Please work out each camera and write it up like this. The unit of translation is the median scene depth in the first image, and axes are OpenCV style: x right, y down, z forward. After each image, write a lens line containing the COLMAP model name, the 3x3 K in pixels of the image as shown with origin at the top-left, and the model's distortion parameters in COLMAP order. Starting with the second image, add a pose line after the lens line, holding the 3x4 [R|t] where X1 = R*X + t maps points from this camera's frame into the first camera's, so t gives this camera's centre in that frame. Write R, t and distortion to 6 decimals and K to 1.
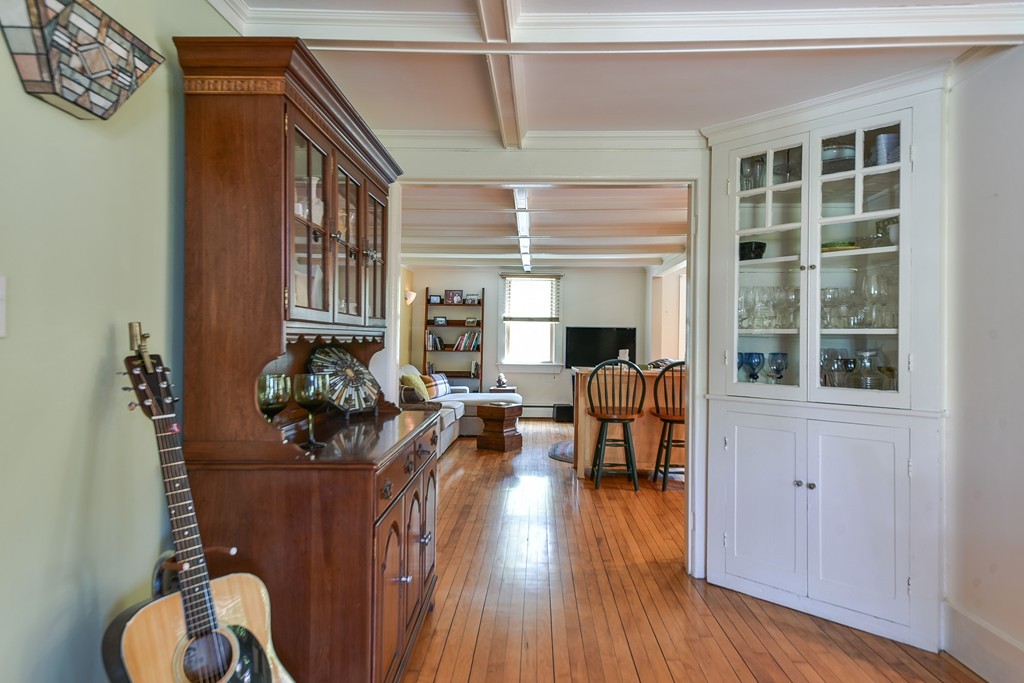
lens RADIAL K [[514.0, 0, 507.0], [0, 514.0, 339.3], [0, 0, 1]] dist [0.074257, -0.022790]
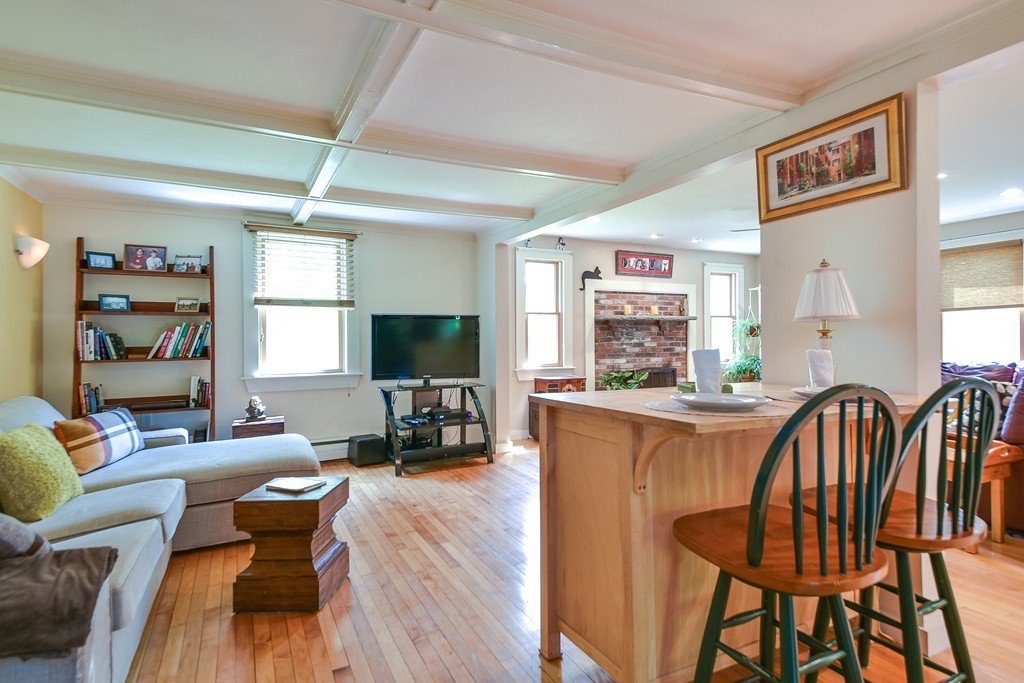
lens RADIAL K [[514.0, 0, 507.0], [0, 514.0, 339.3], [0, 0, 1]] dist [0.074257, -0.022790]
pose [[0.877372, -0.020355, 0.479378, -0.040985], [0.018215, 0.999793, 0.009116, 0.003410], [-0.479465, 0.000733, 0.877561, 0.345127]]
